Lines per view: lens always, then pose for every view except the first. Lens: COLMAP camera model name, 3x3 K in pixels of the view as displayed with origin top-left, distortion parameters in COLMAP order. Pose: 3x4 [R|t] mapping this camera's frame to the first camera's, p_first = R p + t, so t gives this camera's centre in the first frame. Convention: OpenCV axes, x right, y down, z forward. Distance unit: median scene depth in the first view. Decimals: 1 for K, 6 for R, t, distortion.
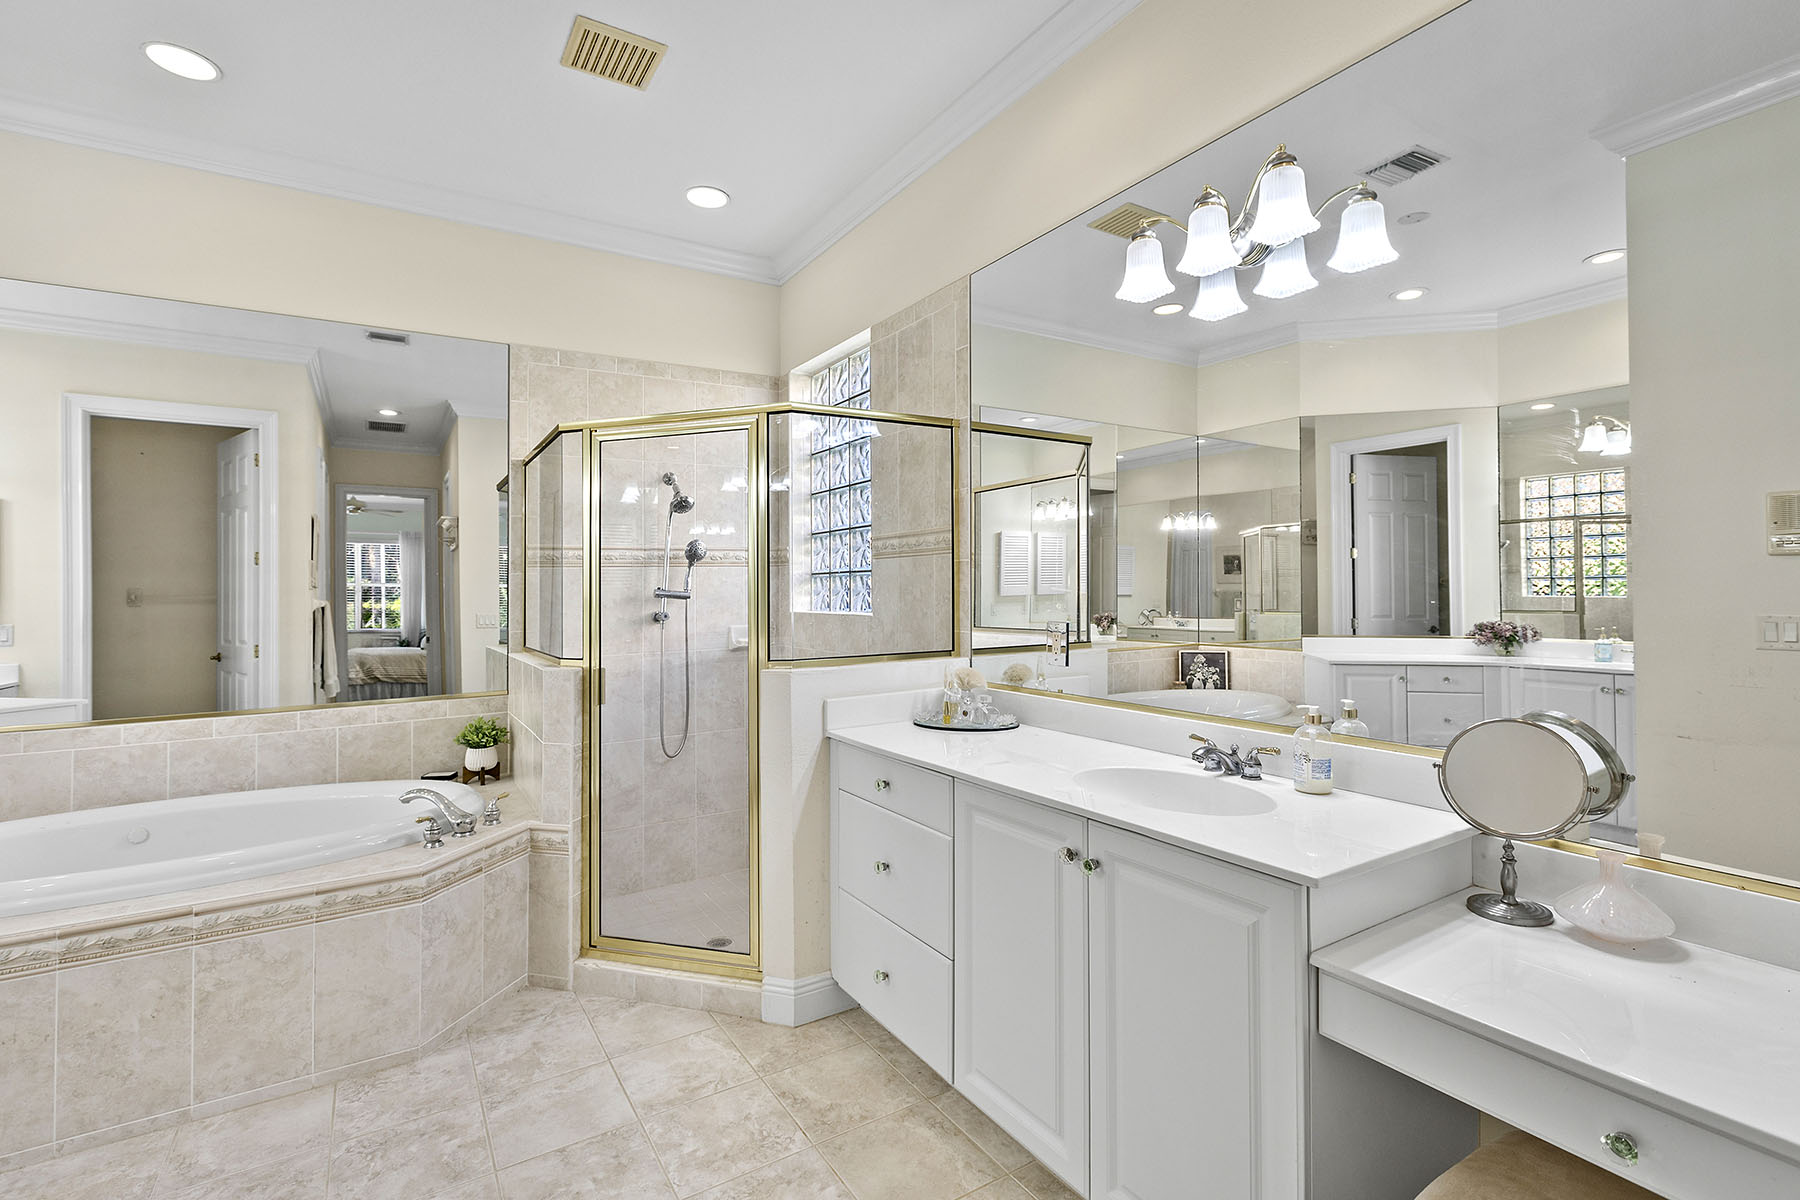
lens RADIAL K [[805.5, 0, 903.0], [0, 805.5, 590.9], [0, 0, 1]] dist [0.000879, -0.000137]
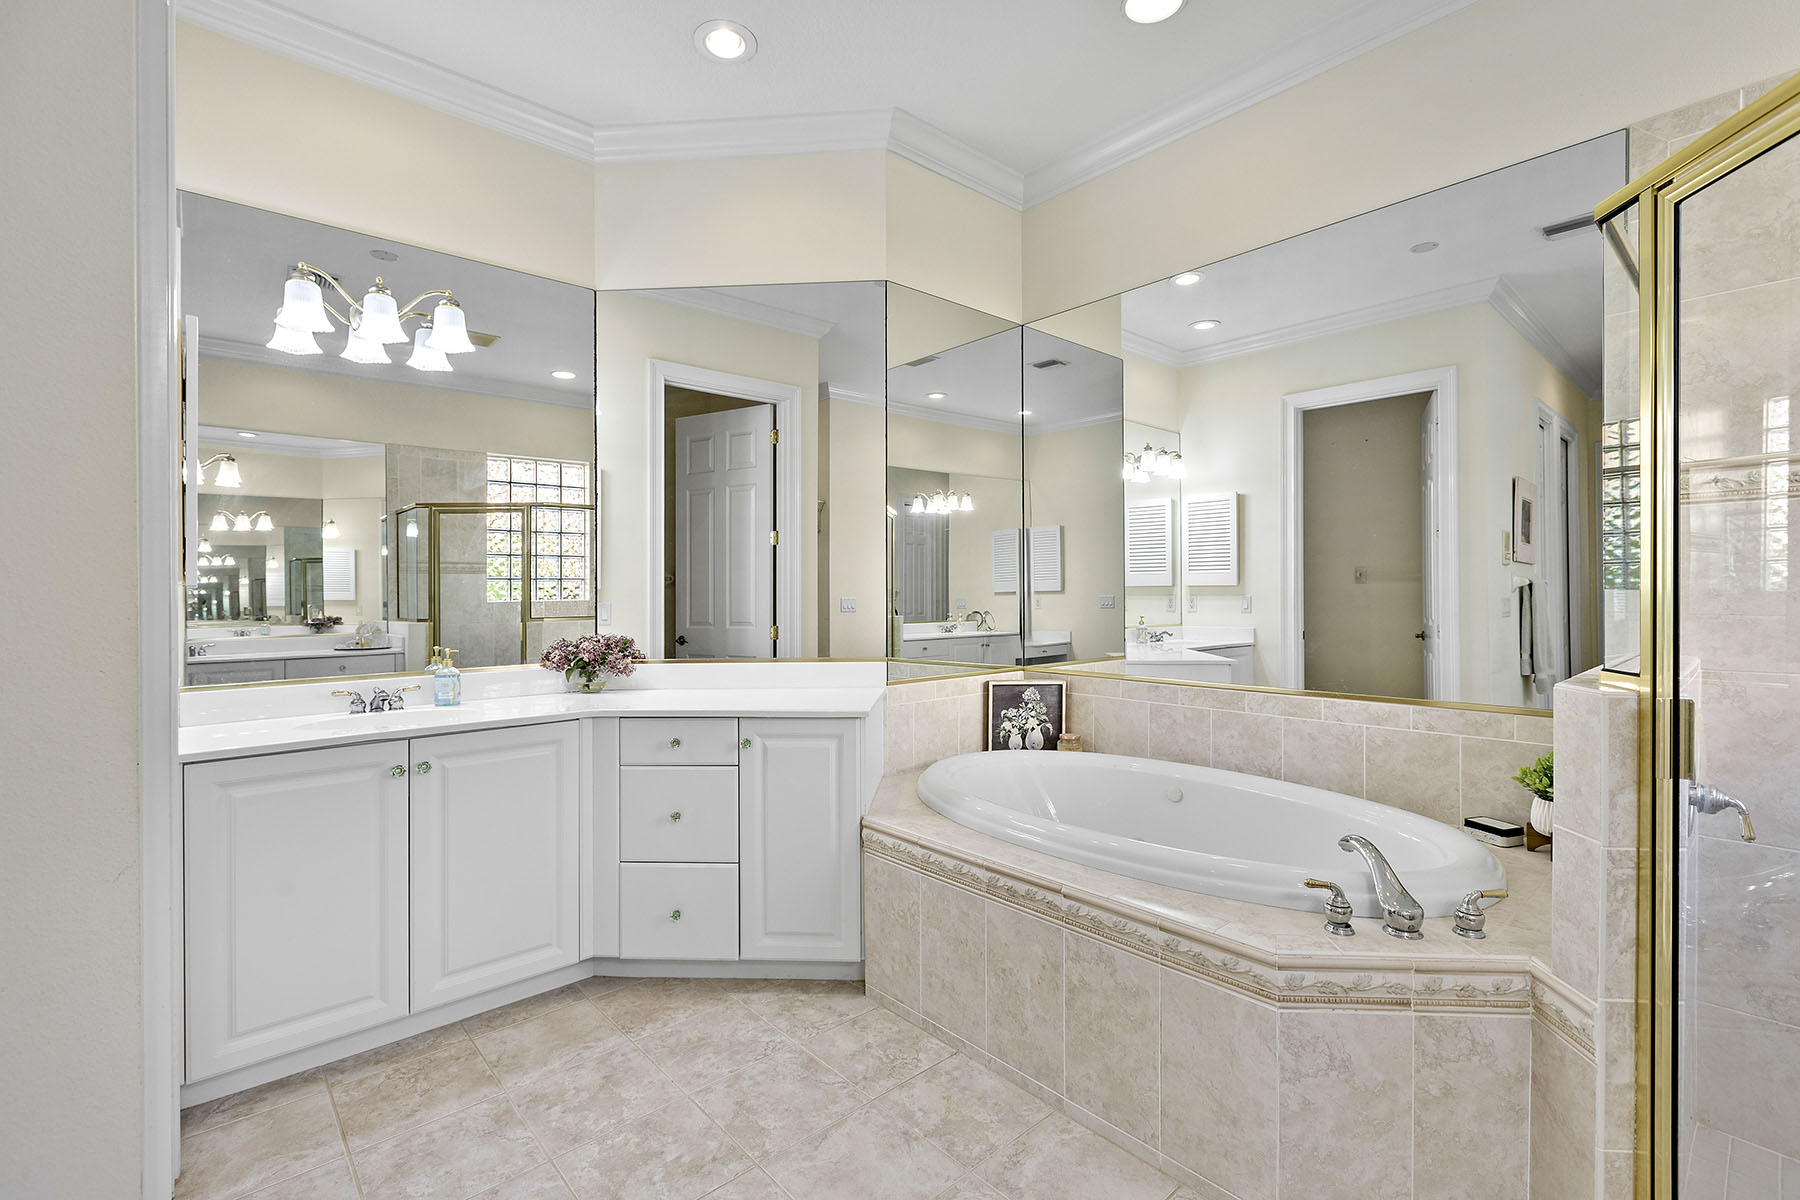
lens RADIAL K [[805.5, 0, 898.7], [0, 805.5, 588.8], [0, 0, 1]] dist [0.000879, -0.000137]
pose [[0.176057, 0.014215, -0.984277, -0.004011], [0.000175, 0.999895, 0.014472, 0.026772], [0.984380, -0.002720, 0.176036, 0.484056]]
